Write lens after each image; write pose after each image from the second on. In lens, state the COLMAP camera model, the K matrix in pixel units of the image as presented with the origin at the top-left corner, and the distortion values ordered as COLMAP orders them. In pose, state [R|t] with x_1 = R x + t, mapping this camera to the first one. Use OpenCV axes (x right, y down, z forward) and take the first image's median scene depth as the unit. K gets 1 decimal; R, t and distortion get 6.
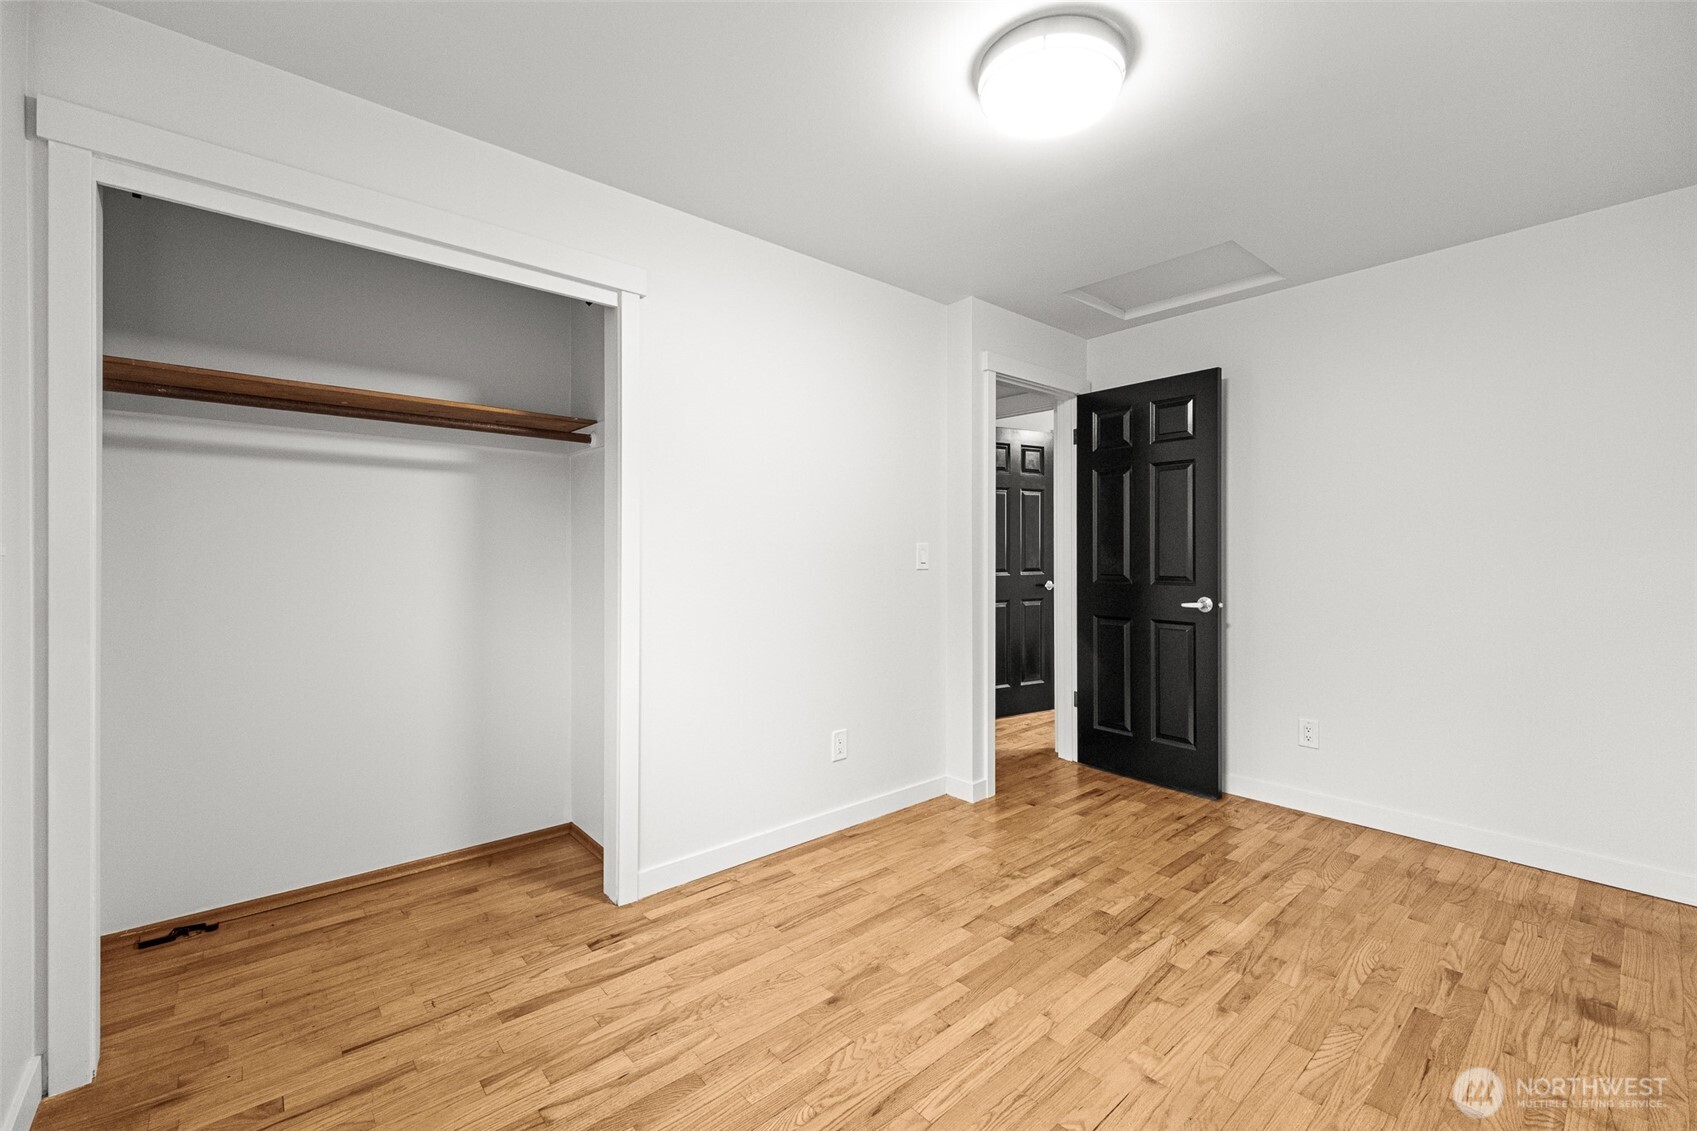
lens RADIAL K [[704.4, 0, 846.7], [0, 704.4, 558.1], [0, 0, 1]] dist [0.005837, -0.001988]
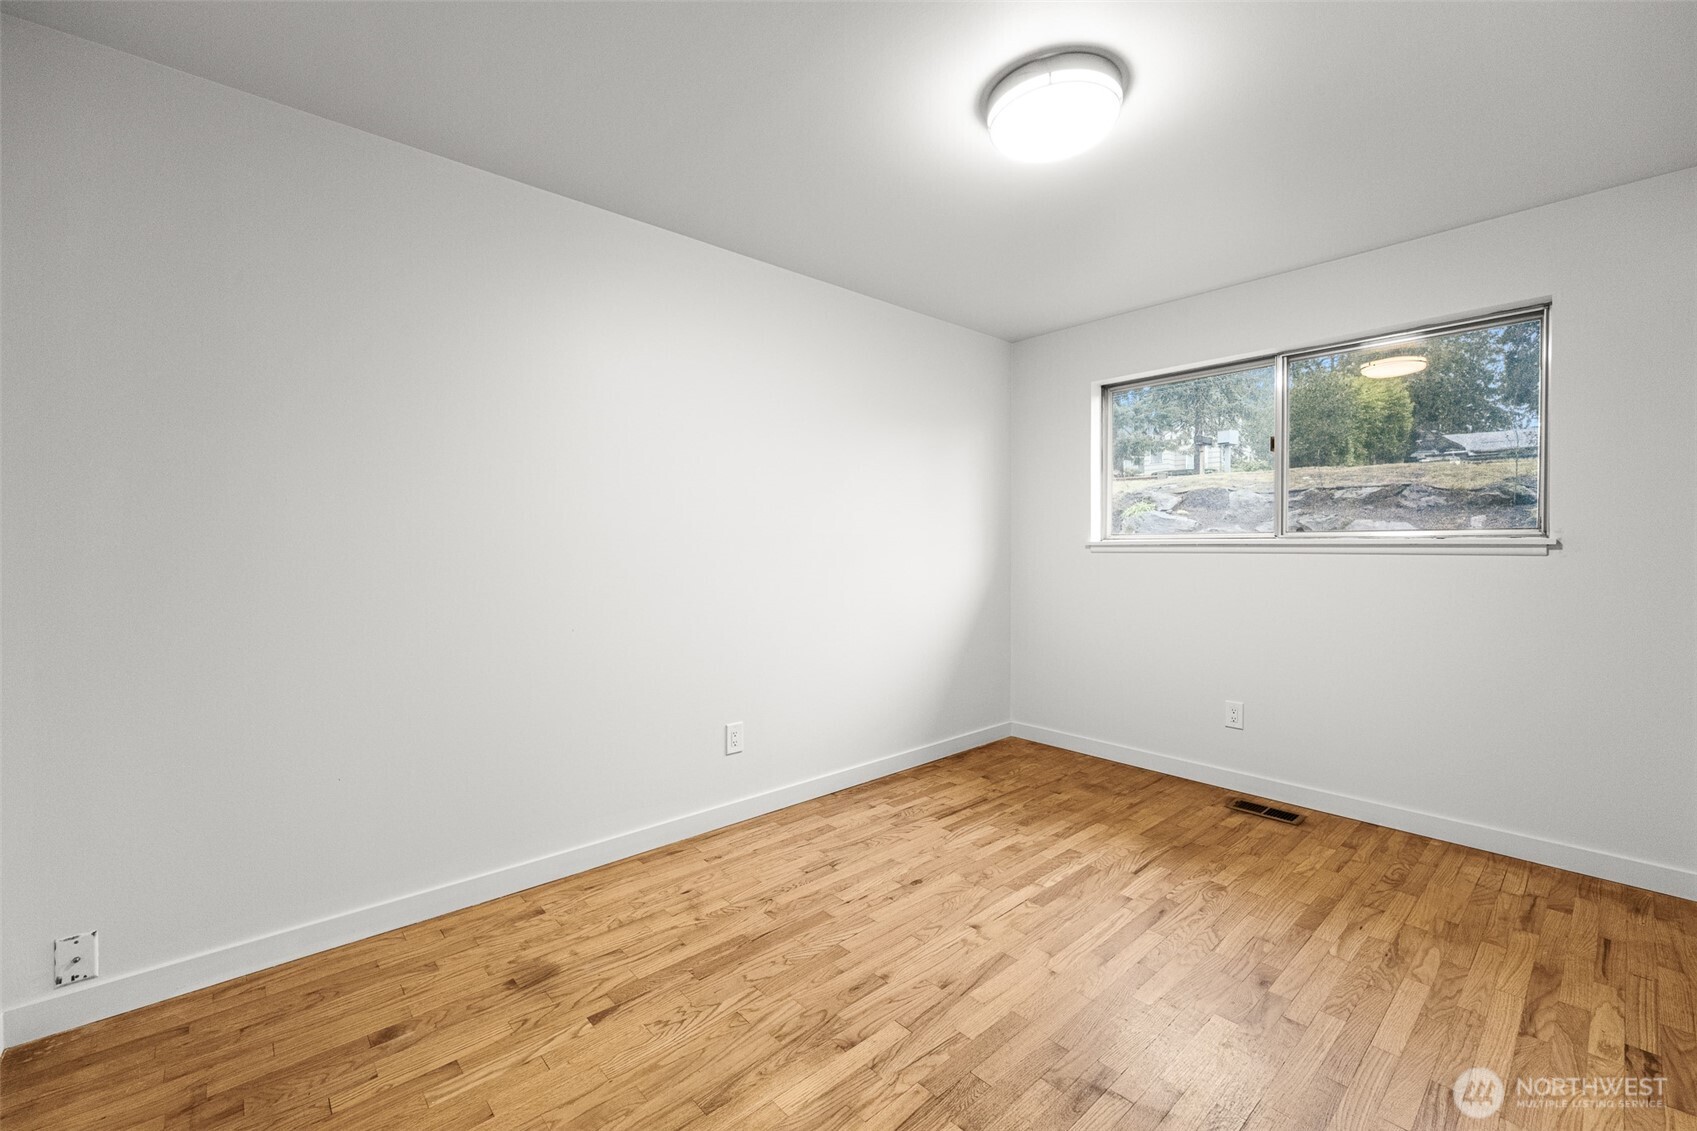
lens RADIAL K [[704.4, 0, 841.9], [0, 704.4, 557.0], [0, 0, 1]] dist [0.005837, -0.001988]
pose [[-0.999961, 0.001033, -0.008761, 0.605416], [0.000816, 0.999693, 0.024782, -0.013705], [0.008783, 0.024774, -0.999655, 2.032656]]
